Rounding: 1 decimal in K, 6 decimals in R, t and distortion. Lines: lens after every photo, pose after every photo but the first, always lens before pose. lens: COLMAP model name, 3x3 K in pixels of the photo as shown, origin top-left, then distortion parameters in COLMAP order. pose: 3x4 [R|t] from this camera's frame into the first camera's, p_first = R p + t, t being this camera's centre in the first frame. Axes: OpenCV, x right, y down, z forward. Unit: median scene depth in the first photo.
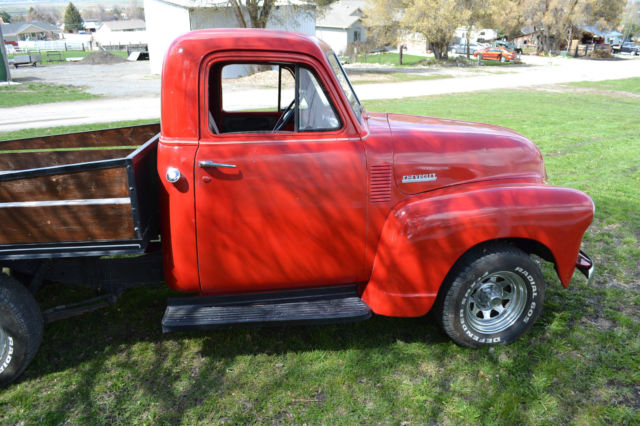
lens RADIAL K [[513.2, 0, 298.1], [0, 513.2, 213.5], [0, 0, 1]] dist [-0.073509, -0.000583]
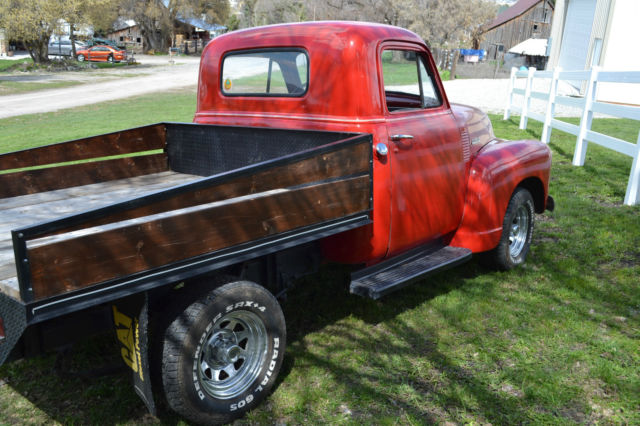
lens RADIAL K [[657.8, 0, 320.0], [0, 657.8, 213.0], [0, 0, 1]] dist [-0.064735, 0.005963]
pose [[0.770247, -0.153501, 0.618997, -1.108357], [0.194798, 0.980843, 0.000838, 0.032211], [-0.607268, 0.119934, 0.785393, -0.026938]]
